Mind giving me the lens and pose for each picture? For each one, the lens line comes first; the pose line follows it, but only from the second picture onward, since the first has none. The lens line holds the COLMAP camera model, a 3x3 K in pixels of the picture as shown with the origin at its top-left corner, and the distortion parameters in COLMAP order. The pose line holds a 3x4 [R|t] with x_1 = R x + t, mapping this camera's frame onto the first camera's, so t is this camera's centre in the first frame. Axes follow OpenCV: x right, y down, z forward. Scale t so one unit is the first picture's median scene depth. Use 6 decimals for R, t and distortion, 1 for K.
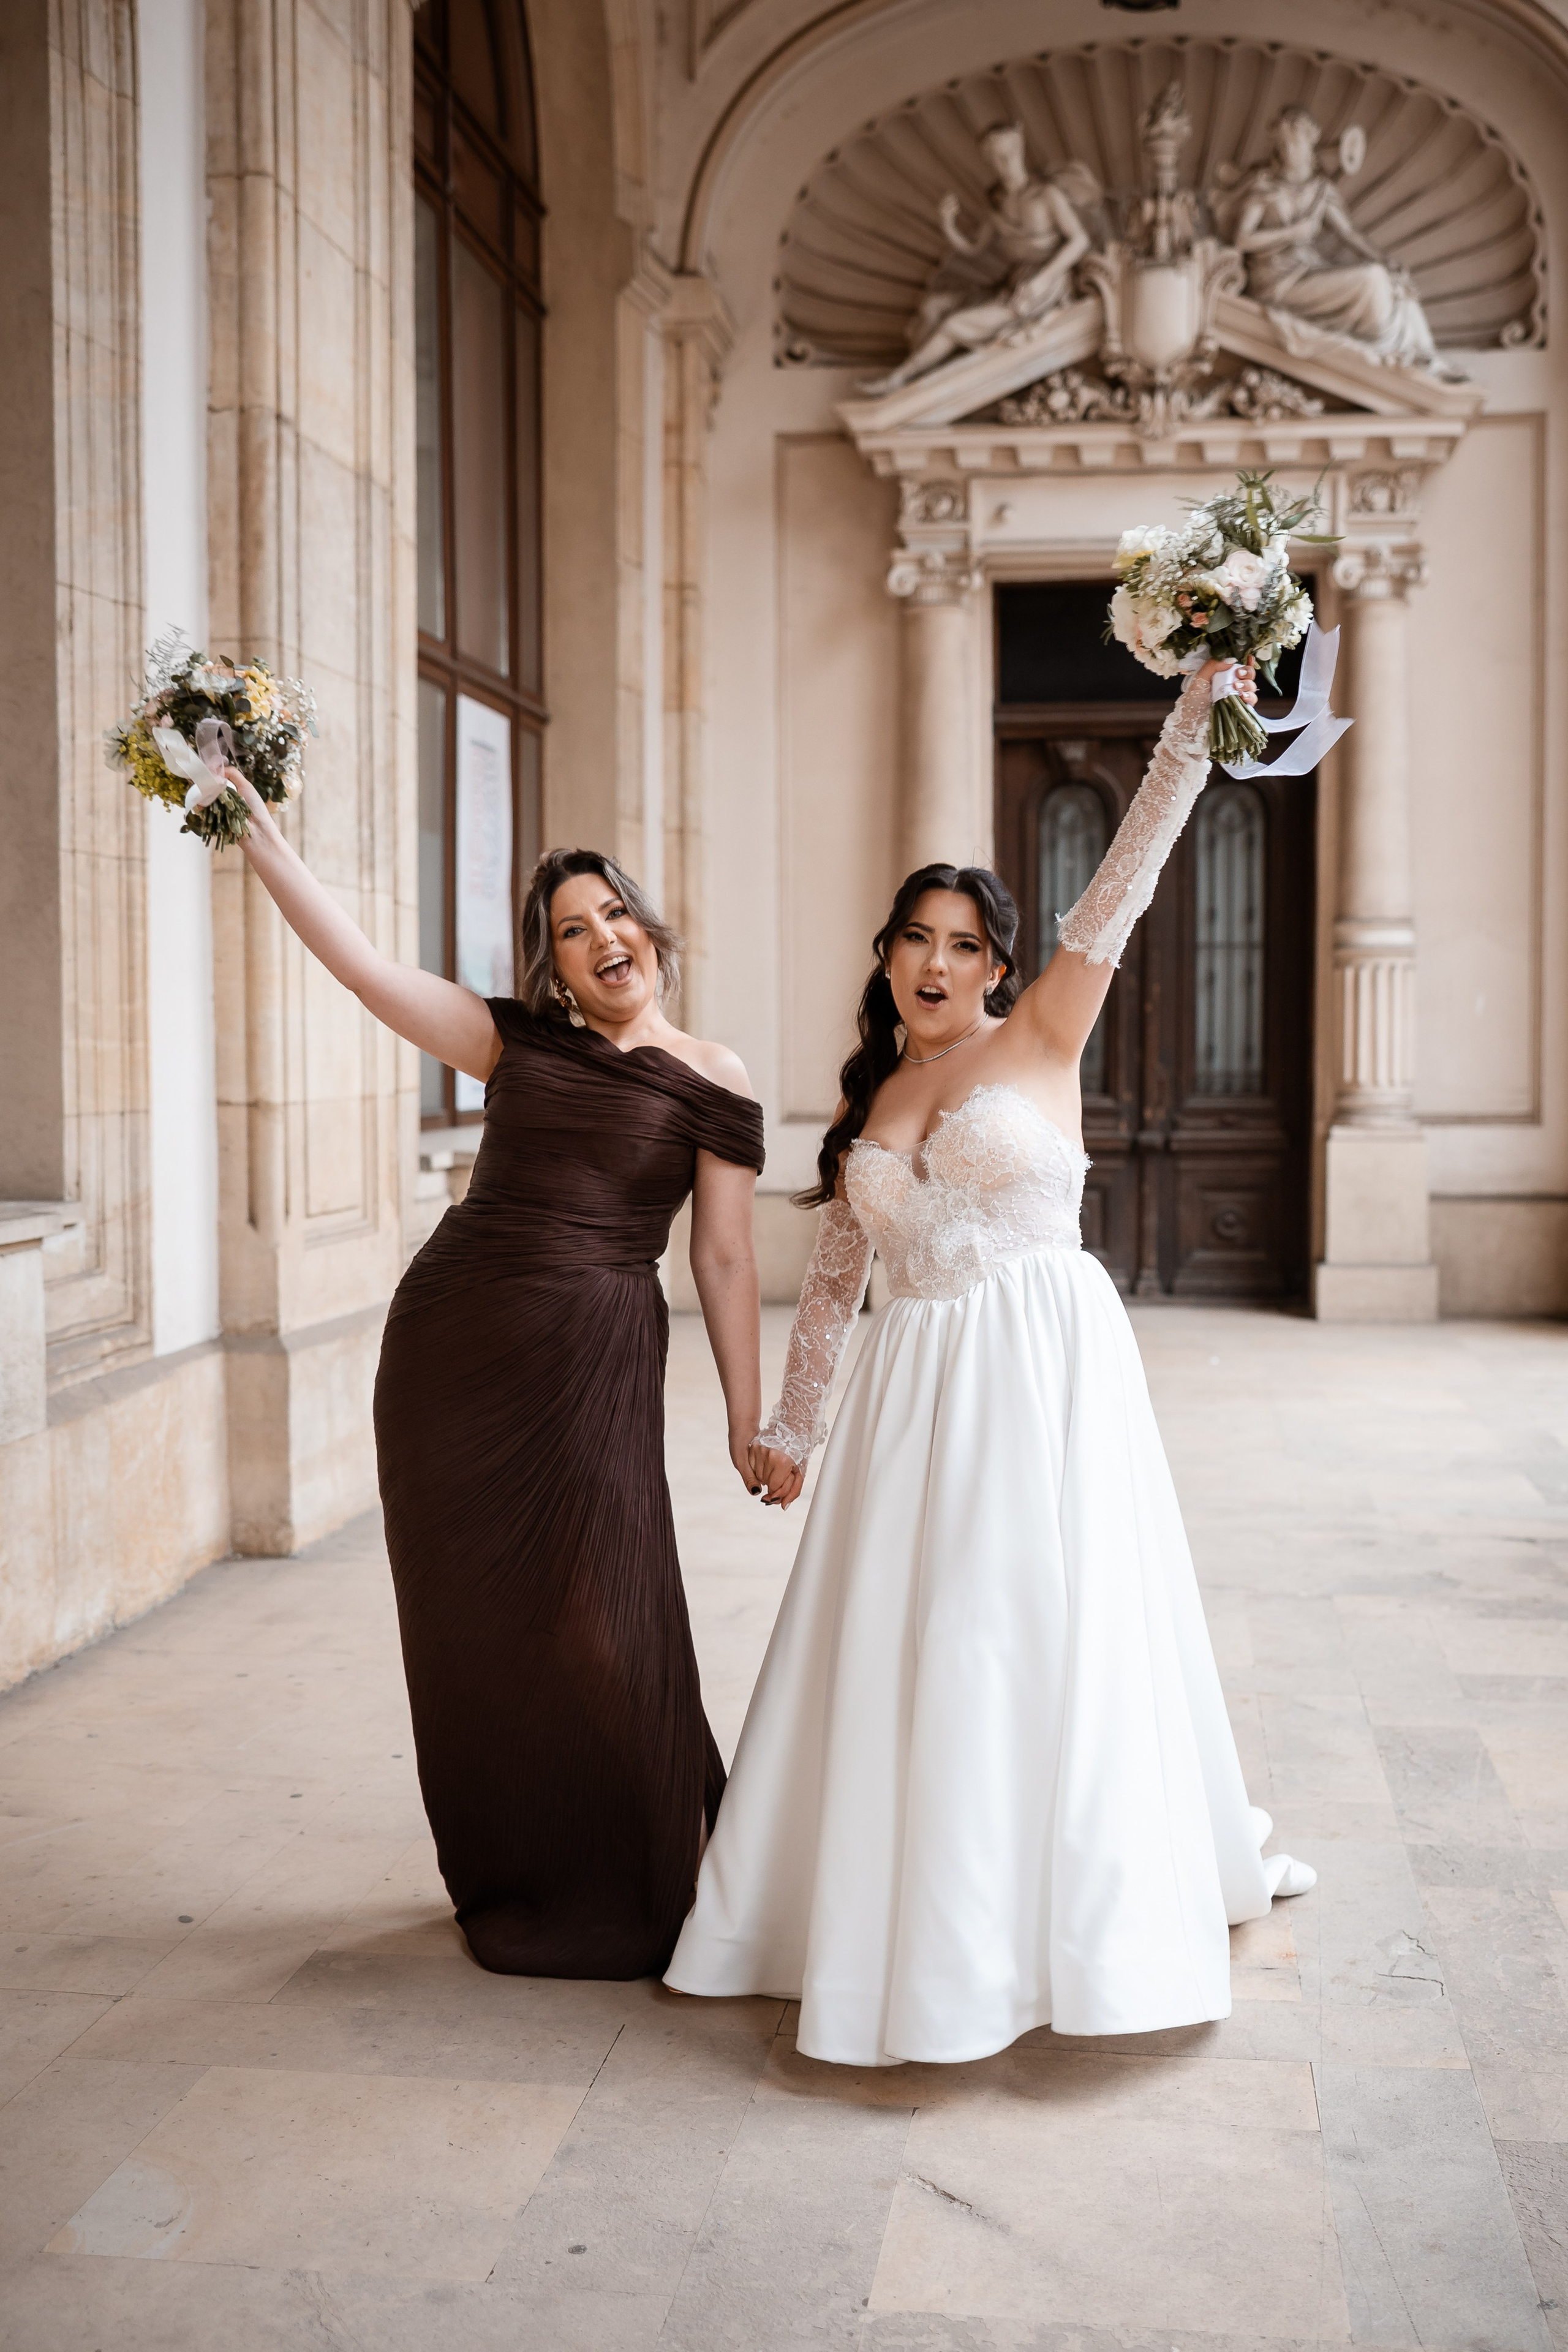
lens RADIAL K [[2662.7, 0, 856.3], [0, 2662.7, 1207.3], [0, 0, 1]] dist [-0.047337, 0.000000]
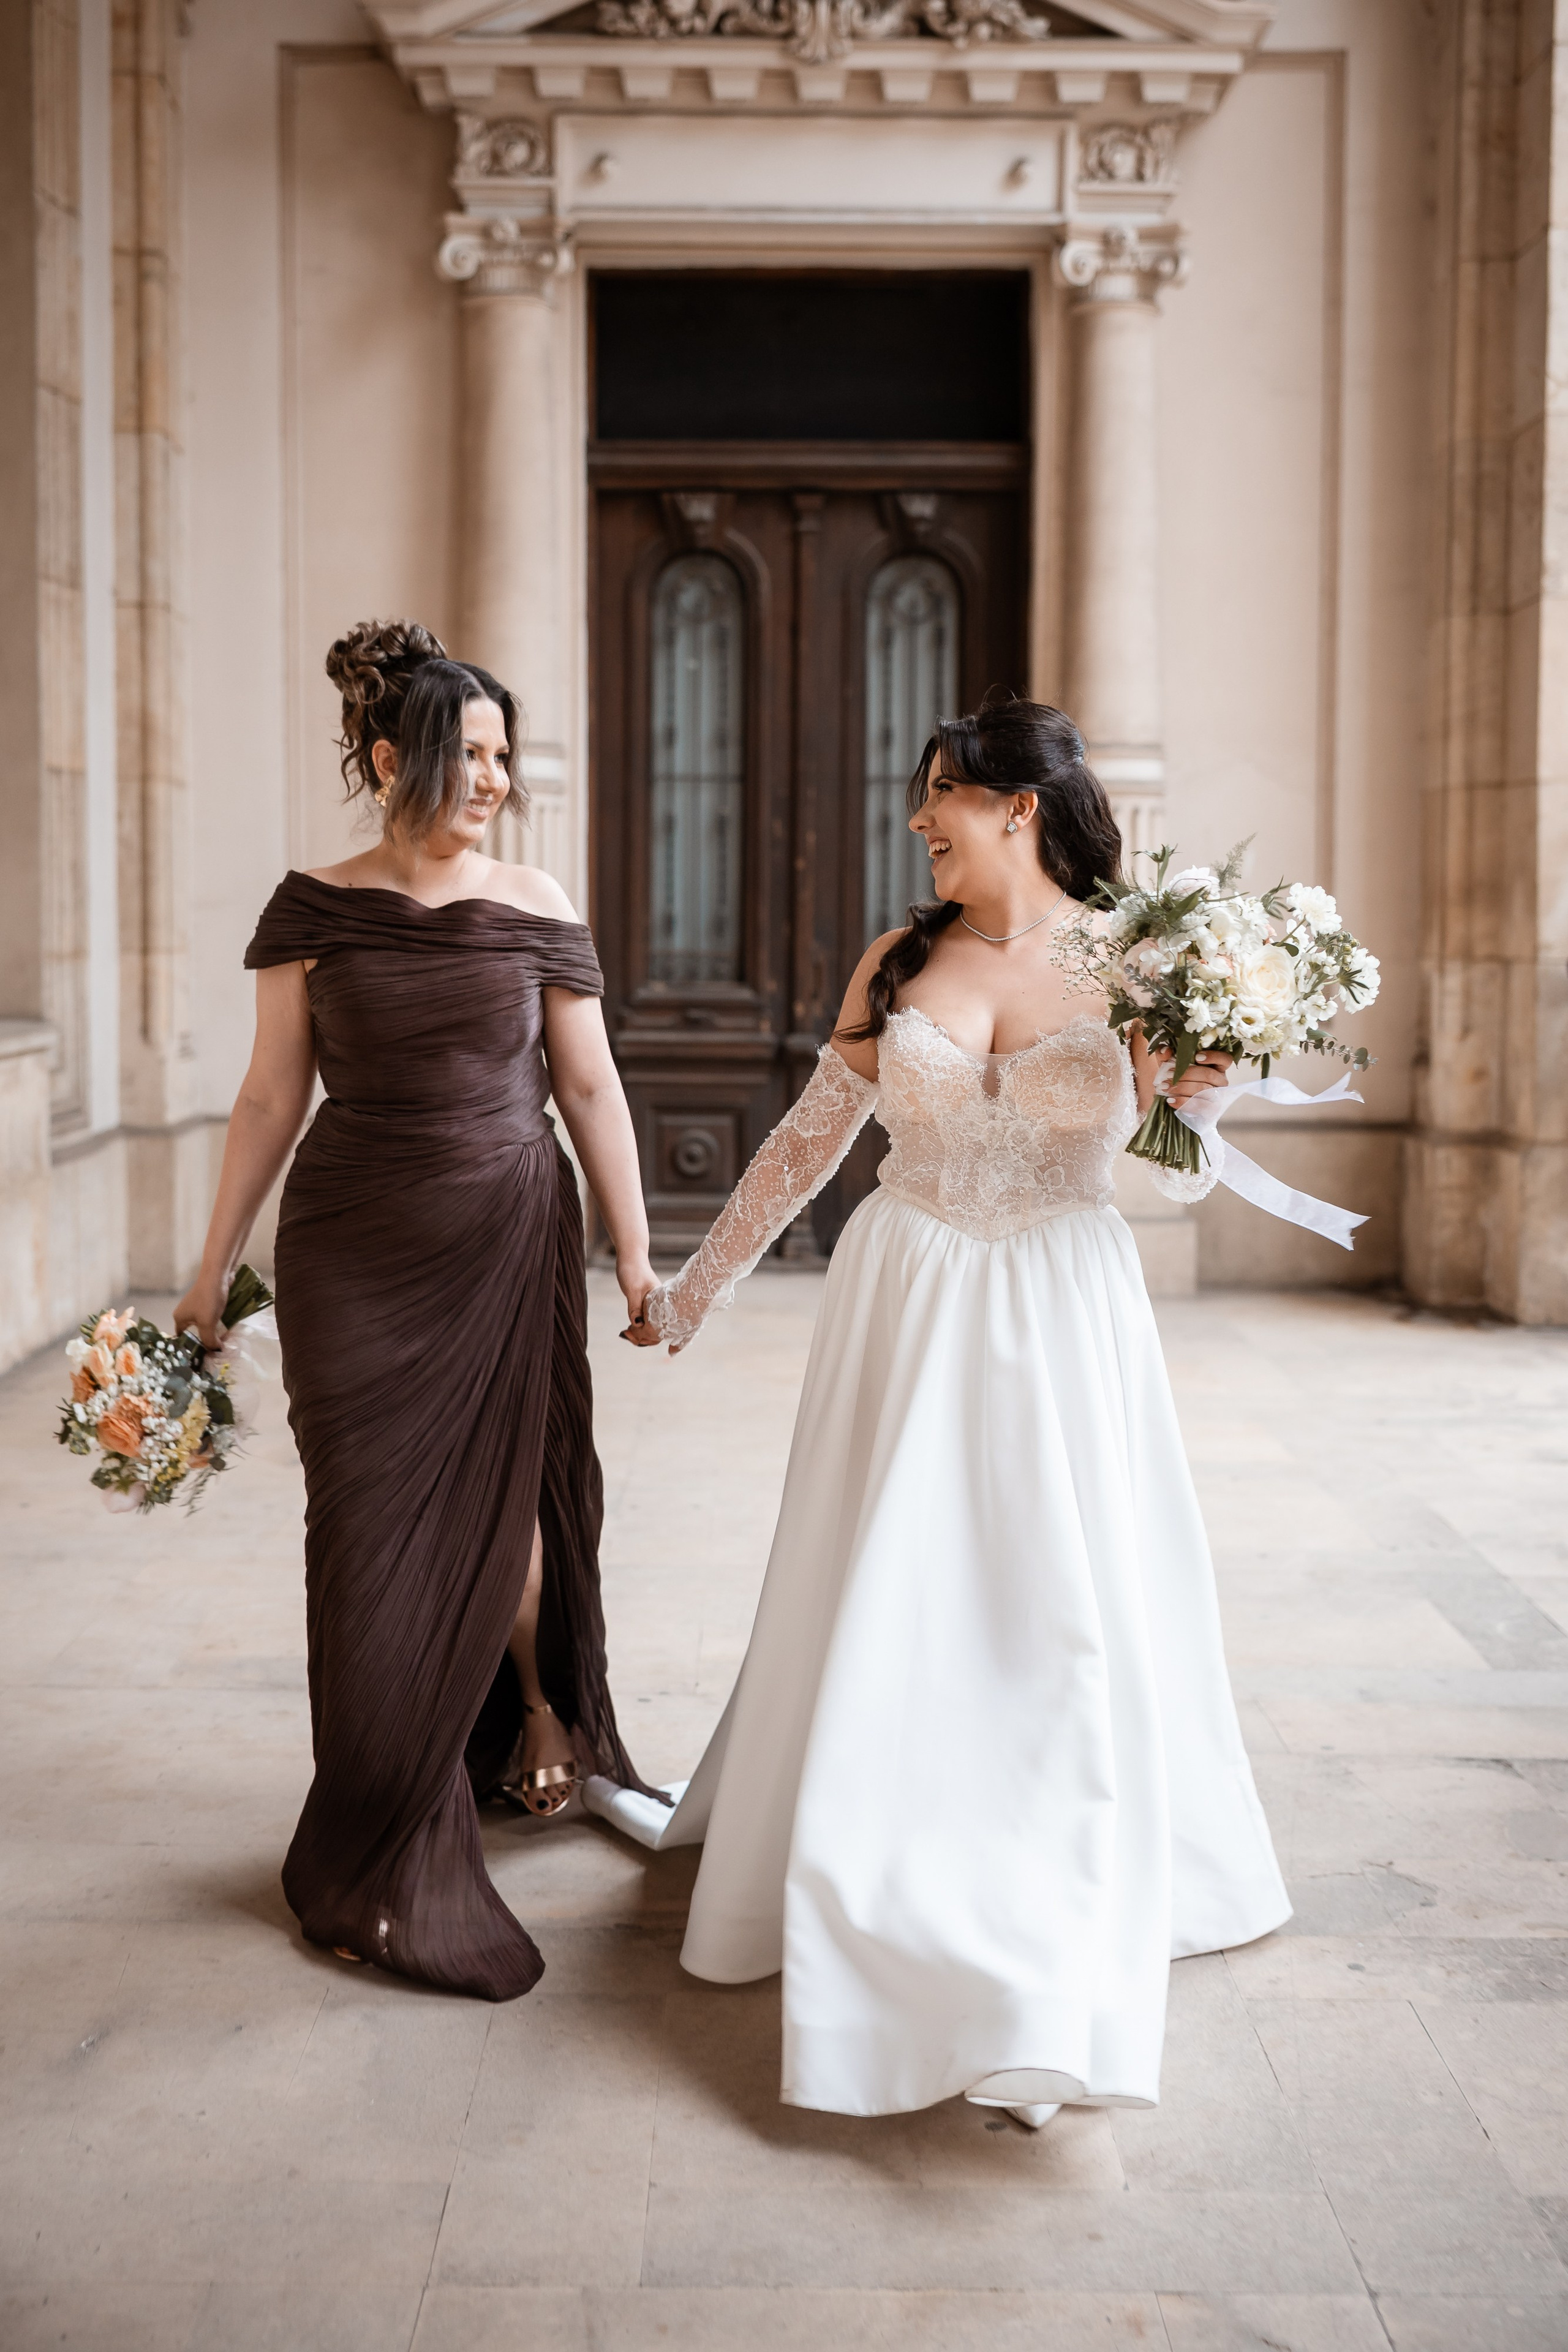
lens RADIAL K [[2858.7, 0, 806.6], [0, 2858.7, 1110.3], [0, 0, 1]] dist [-0.002621, 0.000000]
pose [[0.991166, -0.002923, 0.132592, 0.007488], [0.001130, 0.999907, 0.013590, -0.018911], [-0.132619, -0.013320, 0.991078, 0.230688]]
